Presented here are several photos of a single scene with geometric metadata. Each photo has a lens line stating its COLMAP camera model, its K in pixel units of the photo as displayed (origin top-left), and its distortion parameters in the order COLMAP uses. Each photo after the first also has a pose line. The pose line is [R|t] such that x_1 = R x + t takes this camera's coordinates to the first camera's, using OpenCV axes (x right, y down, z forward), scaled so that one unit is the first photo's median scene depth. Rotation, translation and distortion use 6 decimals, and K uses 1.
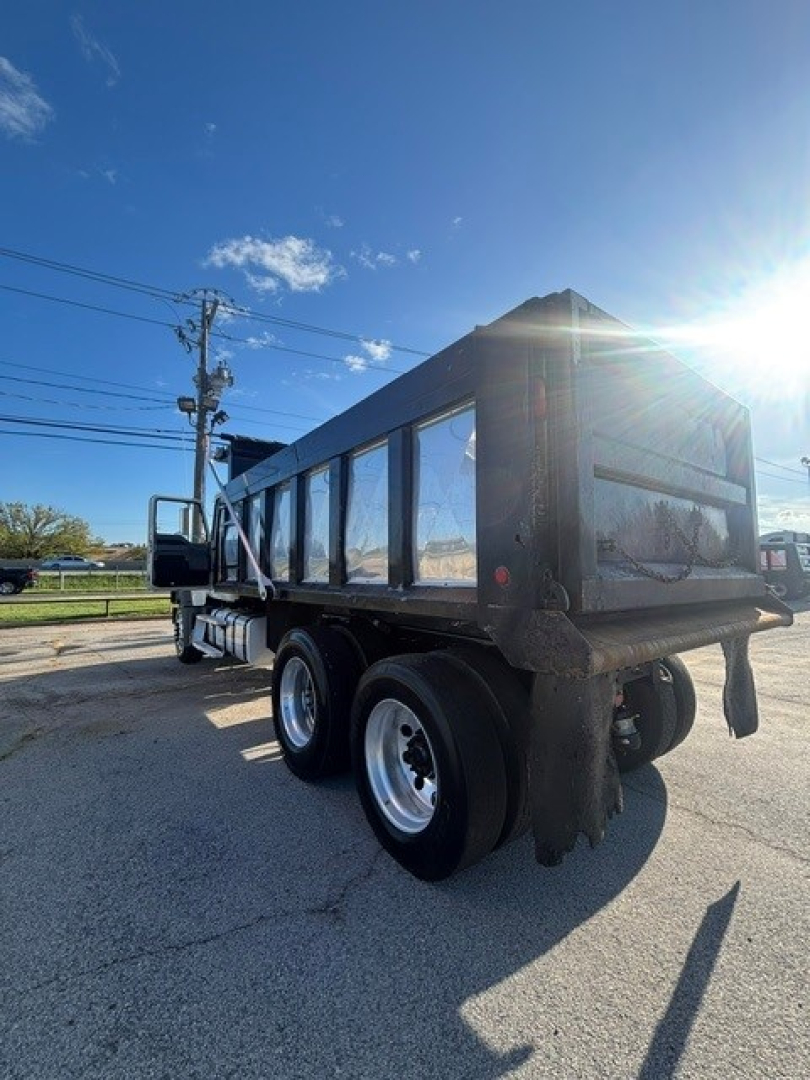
lens RADIAL K [[436.3, 0, 404.6], [0, 436.3, 540.0], [0, 0, 1]] dist [-0.005787, 0.001694]
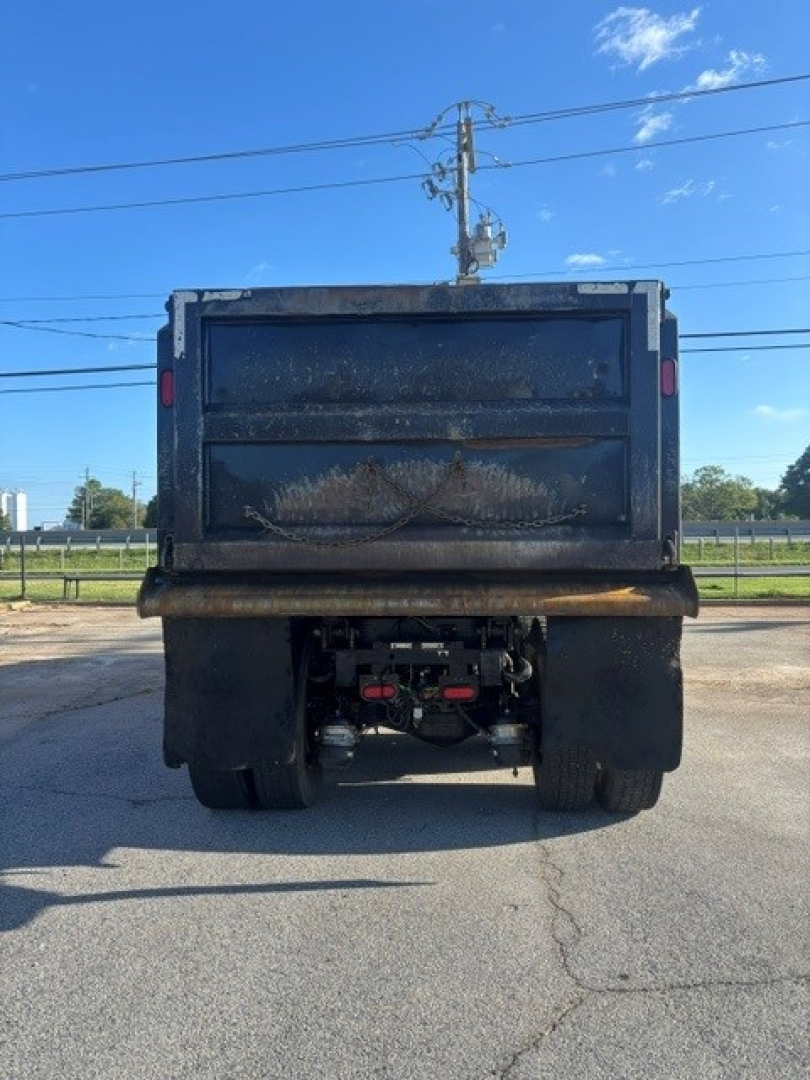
lens RADIAL K [[810.5, 0, 407.3], [0, 810.5, 545.6], [0, 0, 1]] dist [0.010897, -0.001124]
pose [[0.775921, -0.001304, -0.630829, 0.257921], [0.051388, 0.996805, 0.061148, -0.000681], [0.628733, -0.079863, 0.773509, -0.038162]]
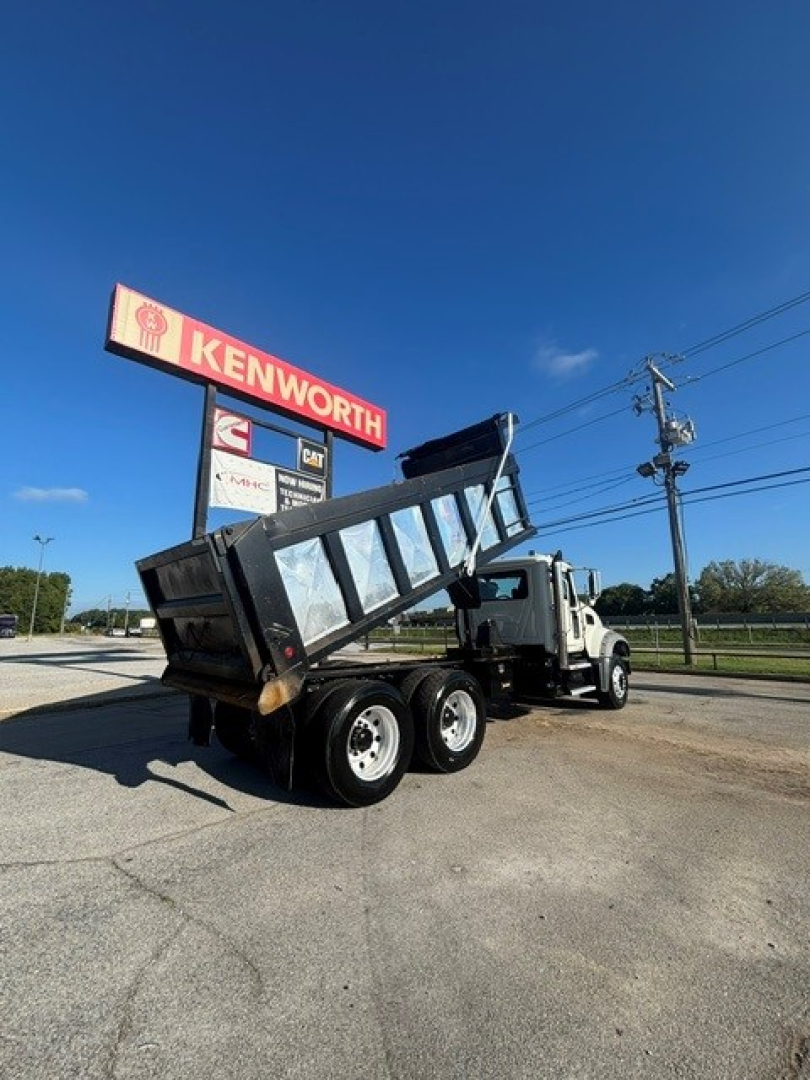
lens RADIAL K [[436.3, 0, 409.4], [0, 436.3, 540.8], [0, 0, 1]] dist [-0.005787, 0.001694]
pose [[0.153918, -0.188804, -0.969877, 0.427750], [0.075550, 0.980950, -0.178970, 0.010924], [0.985191, -0.045727, 0.165250, 0.235429]]
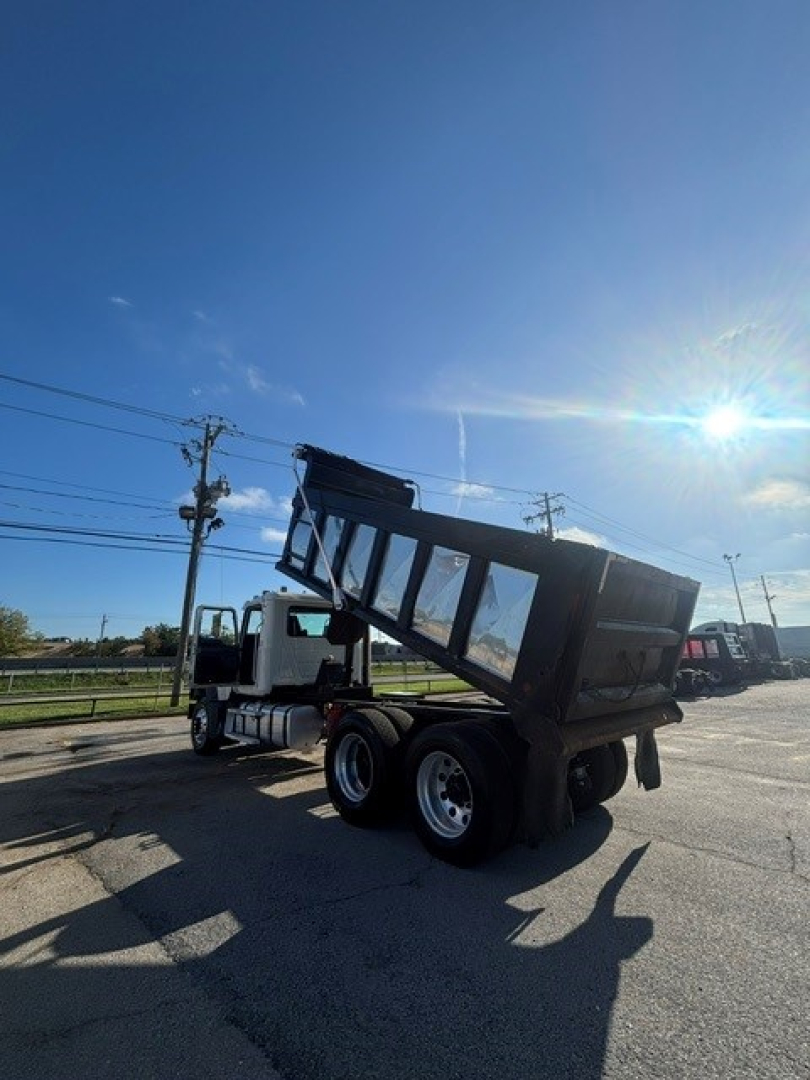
lens RADIAL K [[436.3, 0, 403.0], [0, 436.3, 538.5], [0, 0, 1]] dist [-0.005787, 0.001694]
pose [[0.996192, 0.007982, 0.086823, -0.048903], [0.010142, 0.978434, -0.206312, -0.012151], [-0.086597, 0.206407, 0.974627, -0.116785]]
